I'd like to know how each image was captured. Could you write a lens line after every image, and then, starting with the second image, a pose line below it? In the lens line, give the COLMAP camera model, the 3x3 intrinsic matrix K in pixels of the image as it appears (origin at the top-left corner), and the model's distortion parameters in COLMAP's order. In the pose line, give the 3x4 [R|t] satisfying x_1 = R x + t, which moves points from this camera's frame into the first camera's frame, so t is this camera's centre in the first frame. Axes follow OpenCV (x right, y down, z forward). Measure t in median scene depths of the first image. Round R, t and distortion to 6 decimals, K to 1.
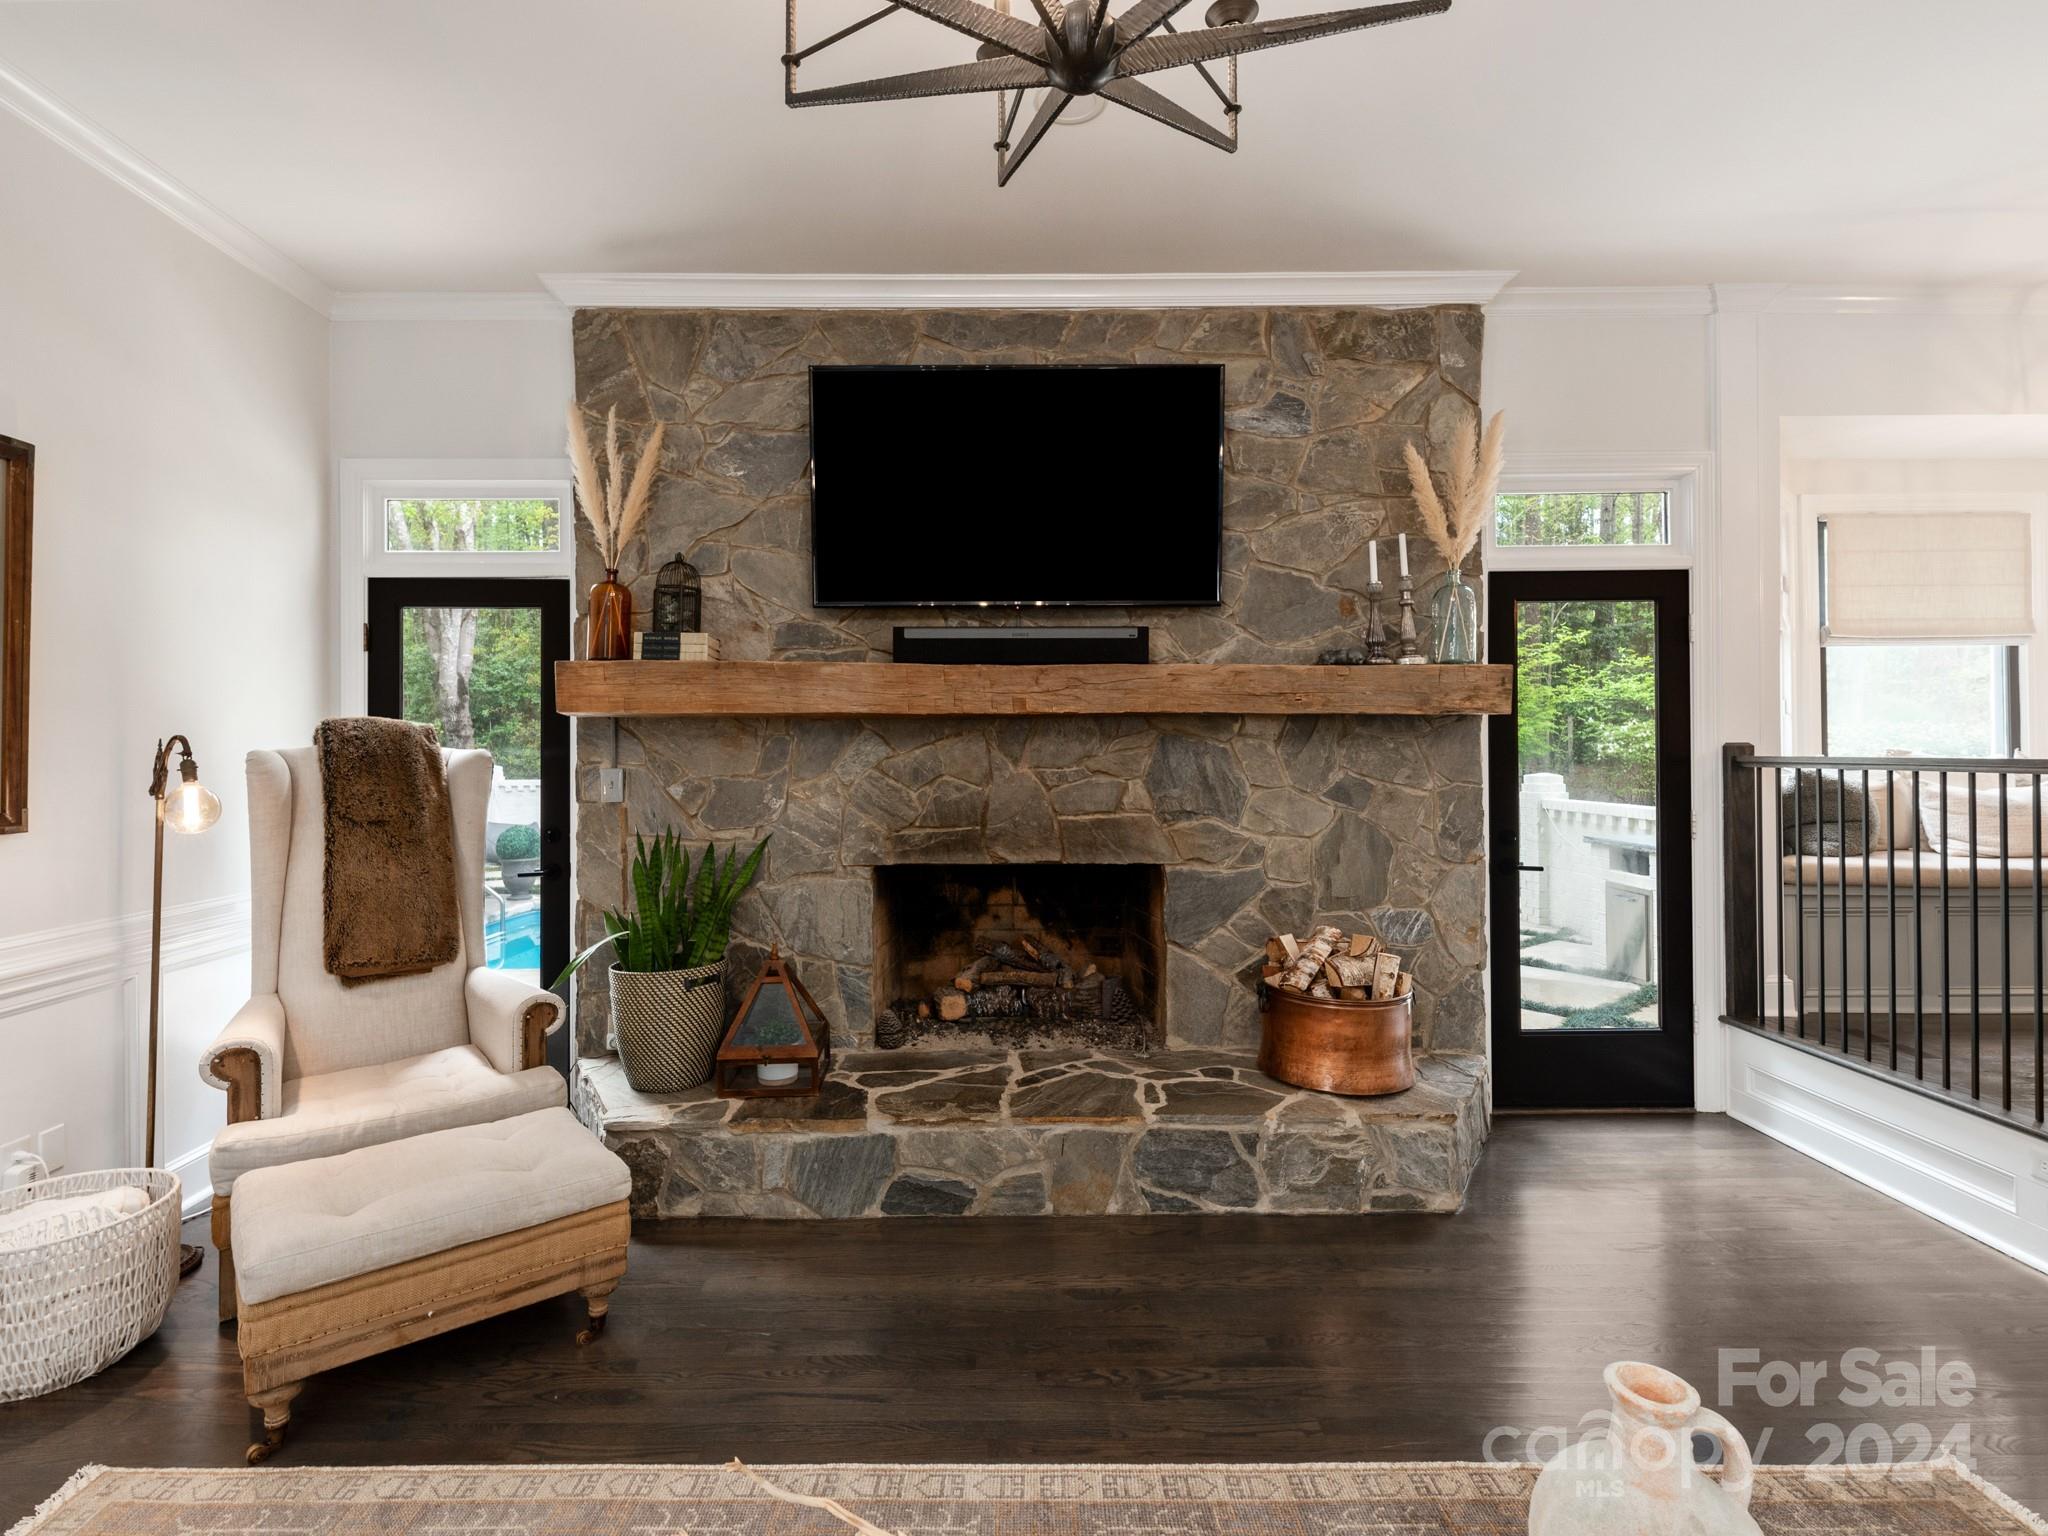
lens RADIAL K [[1006.9, 0, 985.5], [0, 1006.9, 745.5], [0, 0, 1]] dist [0.002304, -0.000762]
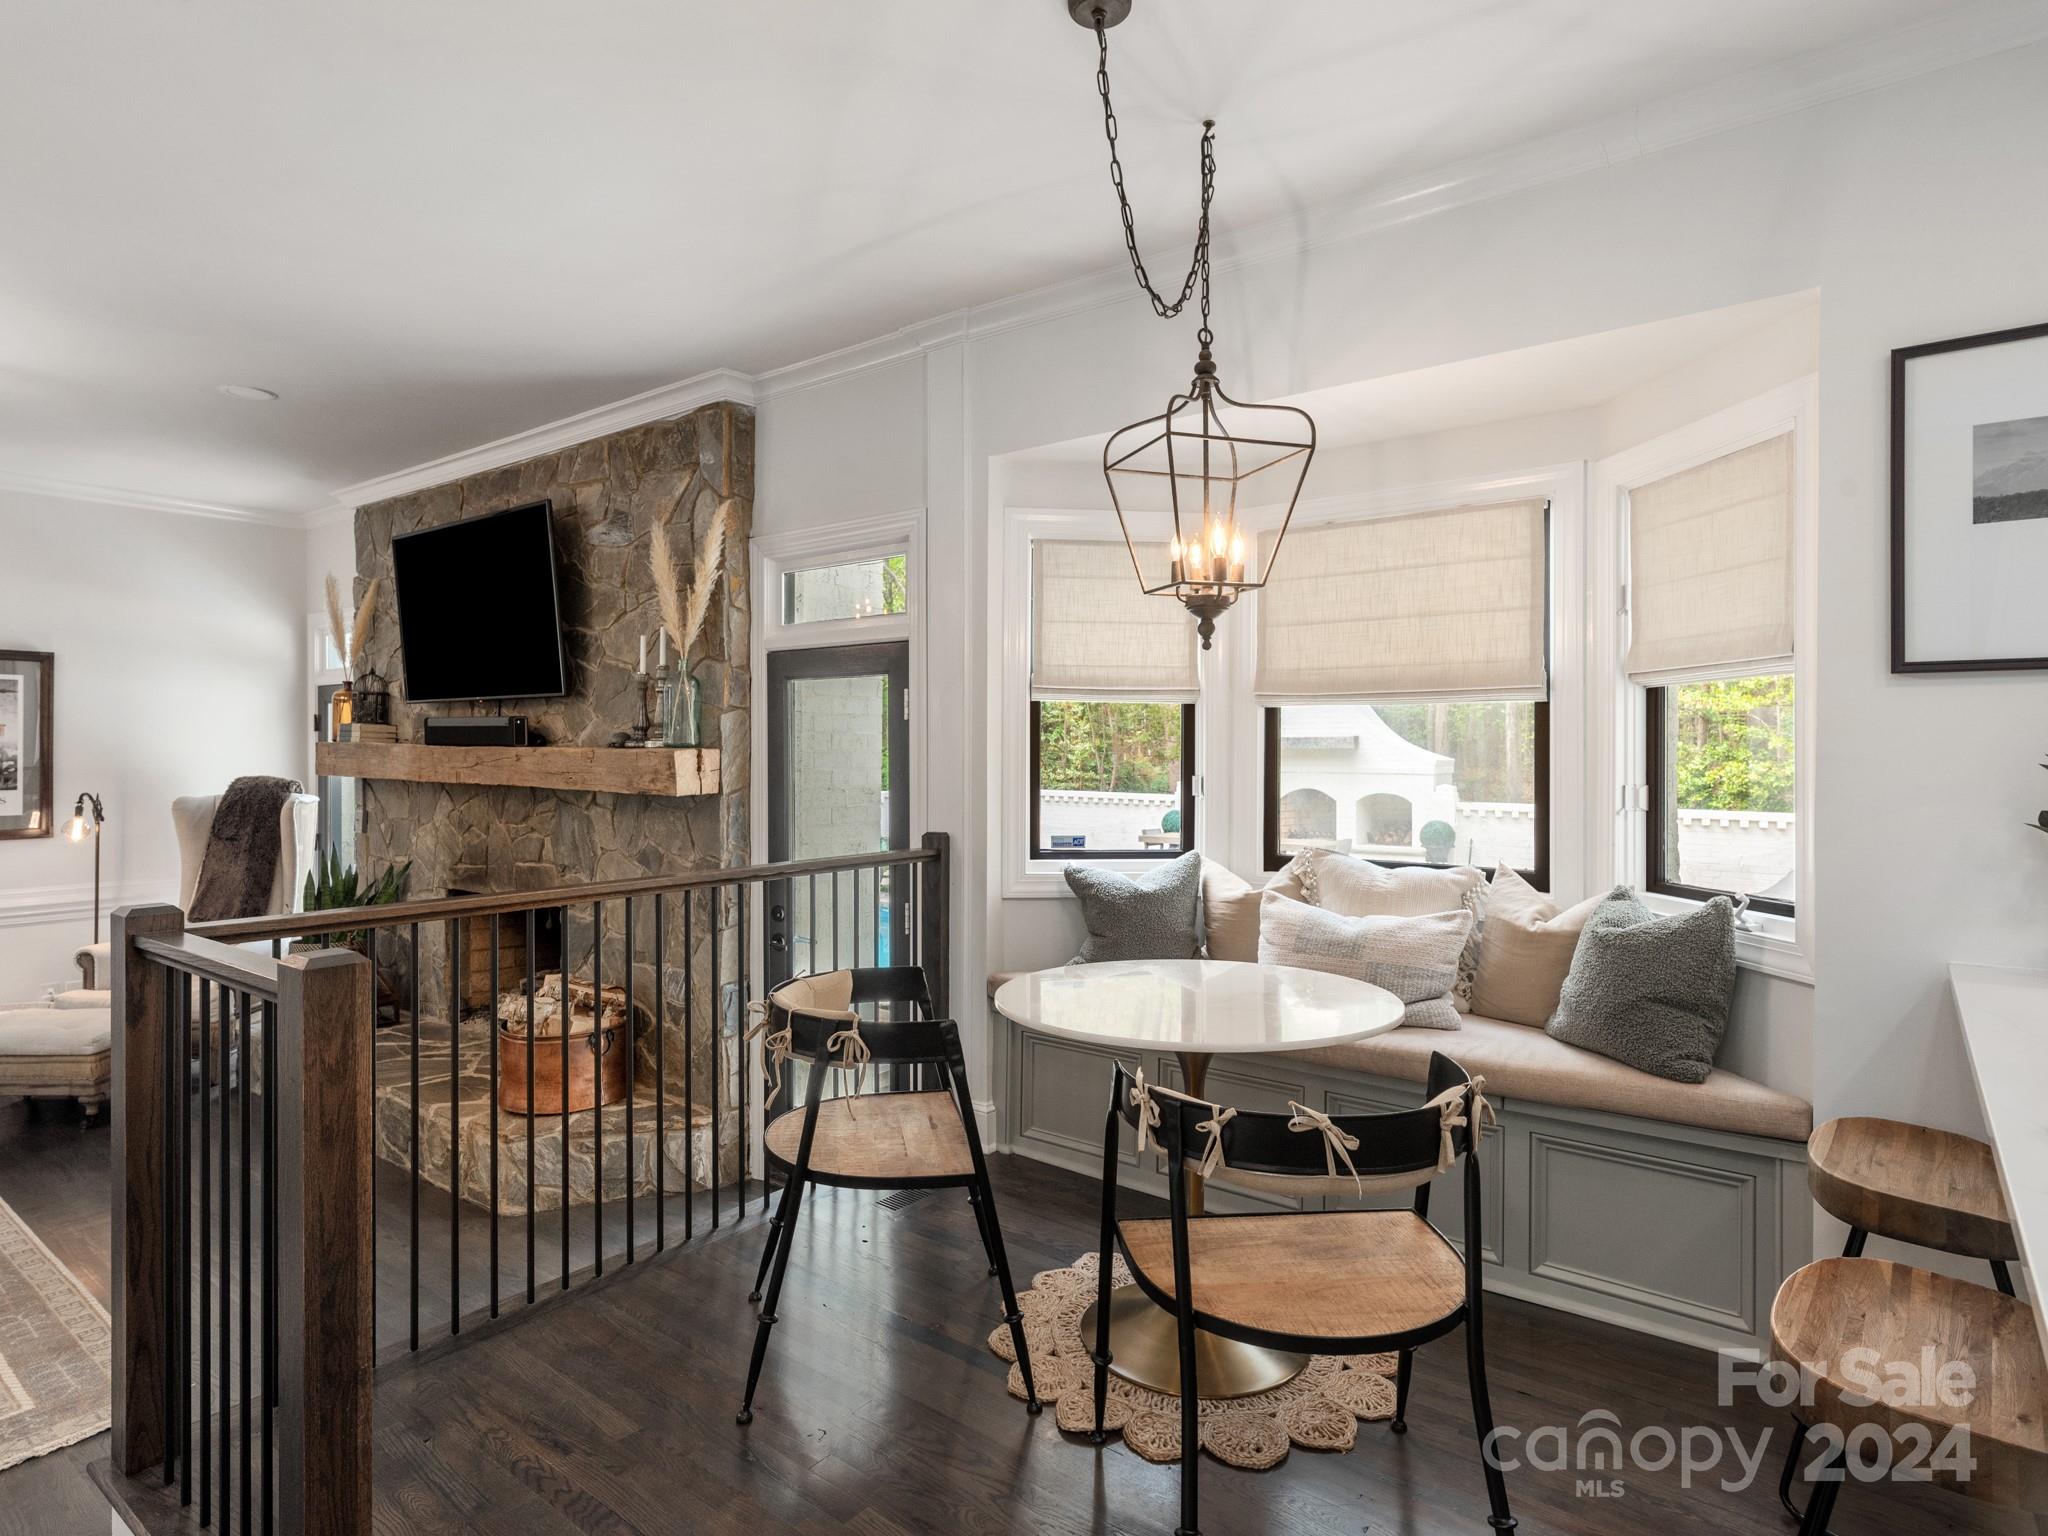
lens RADIAL K [[1089.1, 0, 1002.5], [0, 1089.1, 757.2], [0, 0, 1]] dist [-0.003553, -0.001093]
pose [[0.799414, 0.010760, -0.600685, 1.400248], [-0.004388, 0.999918, 0.012071, -0.082550], [0.600765, -0.007014, 0.799395, 0.268878]]
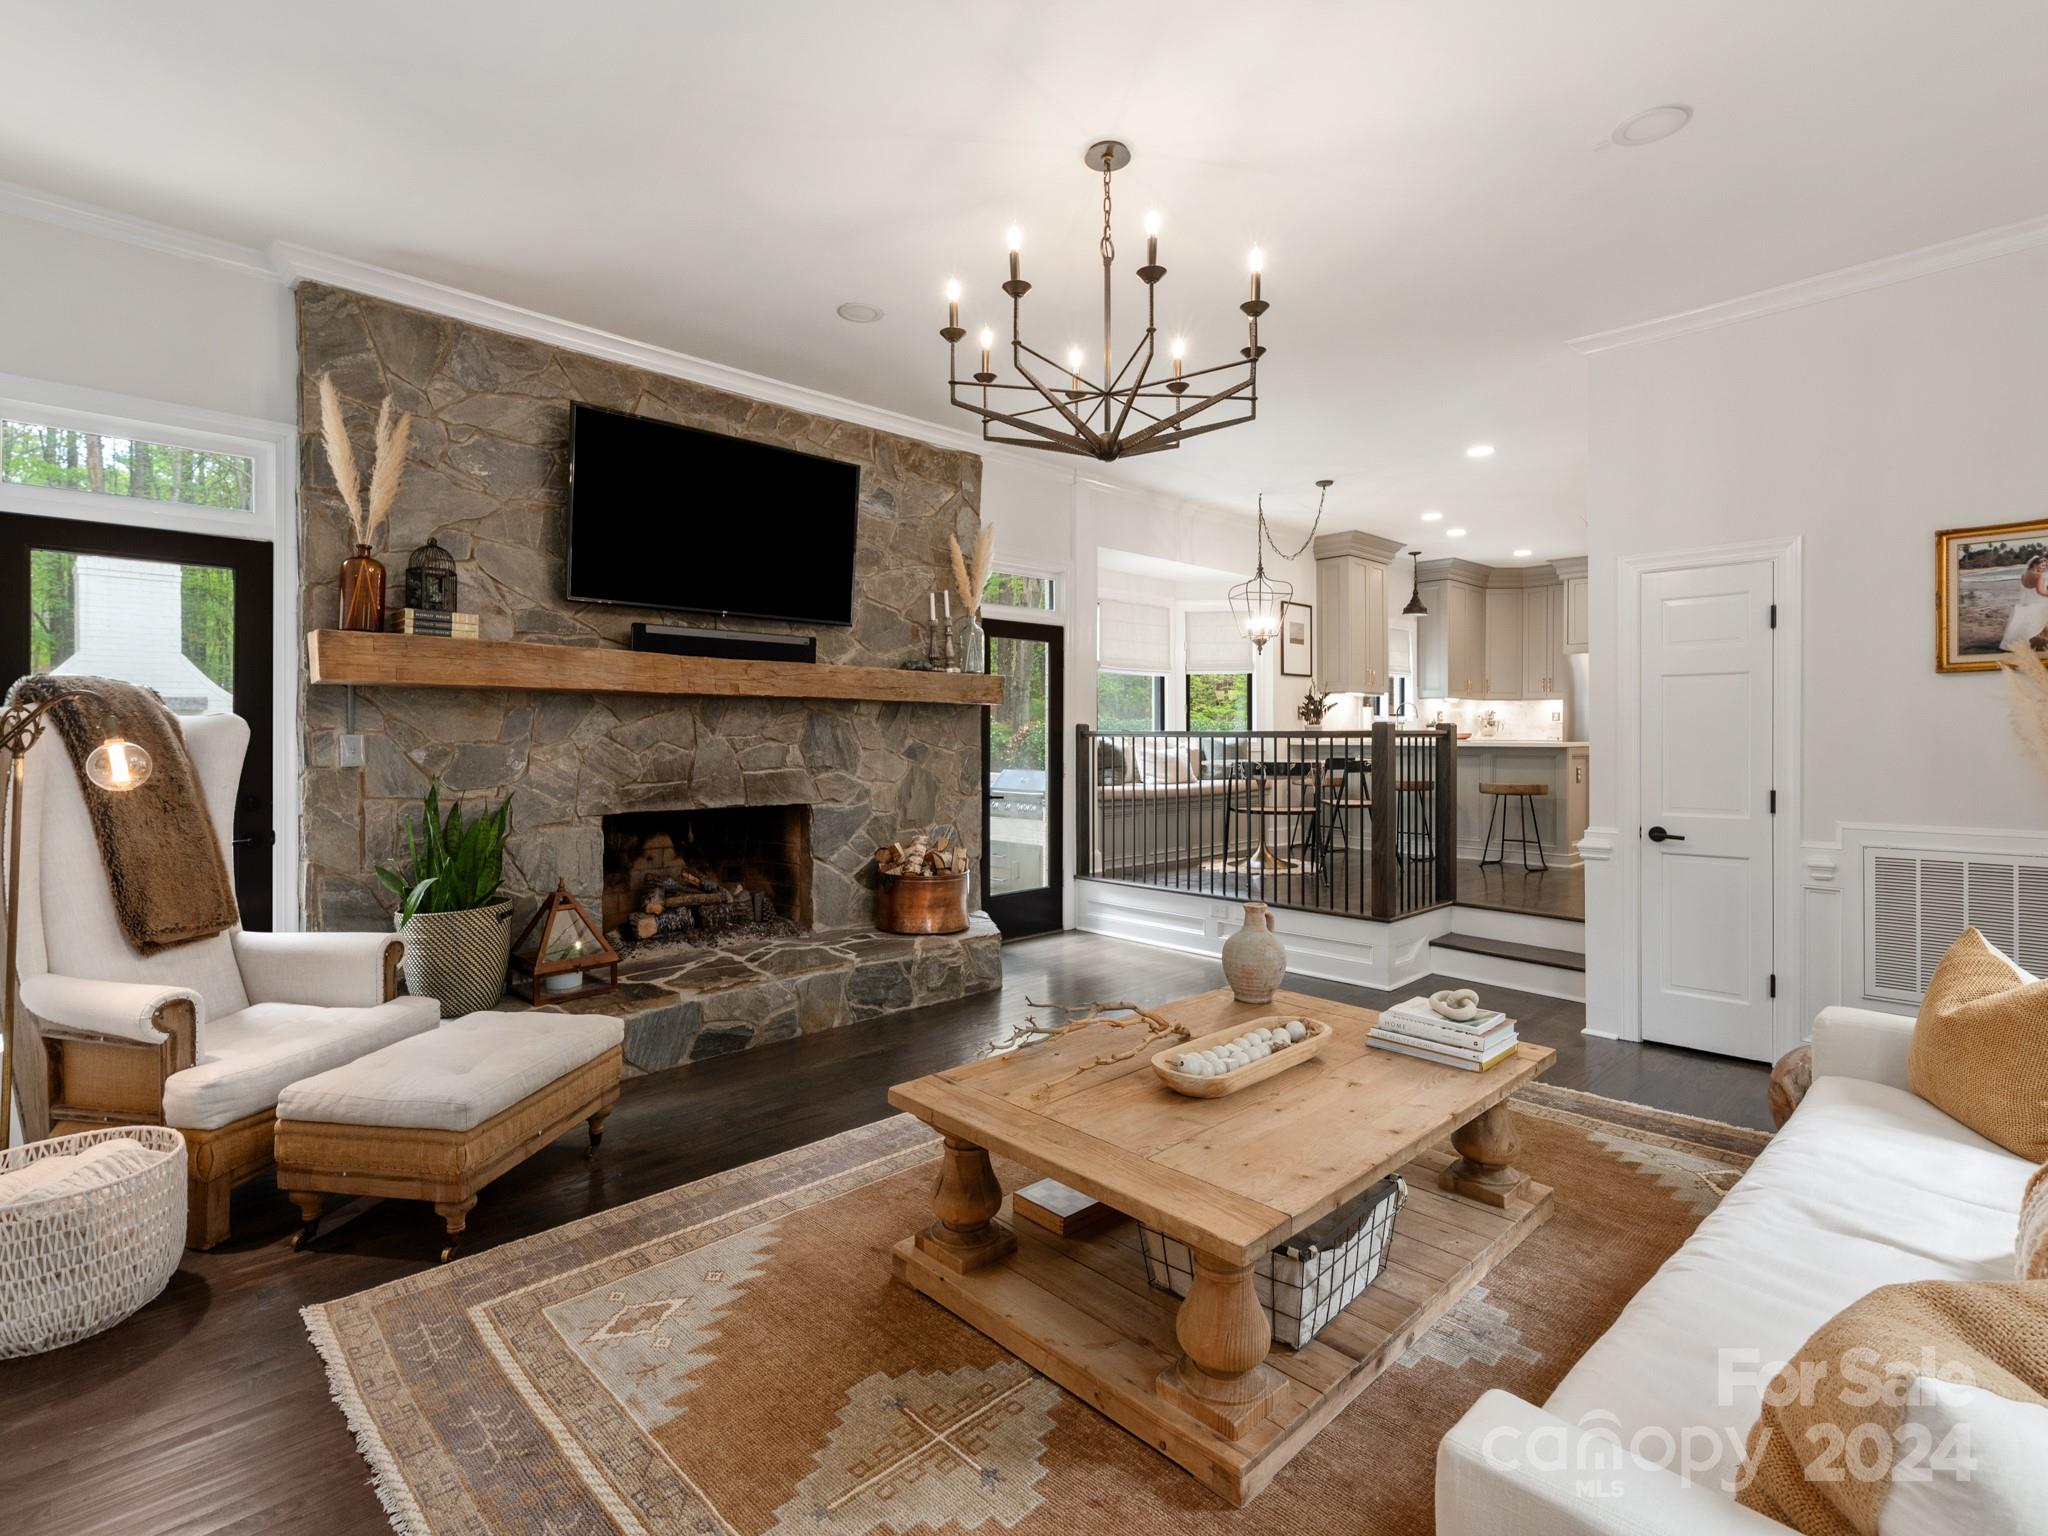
lens RADIAL K [[1006.9, 0, 1030.0], [0, 1006.9, 739.2], [0, 0, 1]] dist [0.002304, -0.000762]
pose [[0.716770, 0.002344, 0.697306, -0.596802], [-0.007141, 0.999967, 0.003978, 0.018742], [-0.697273, -0.007831, 0.716763, -0.238532]]
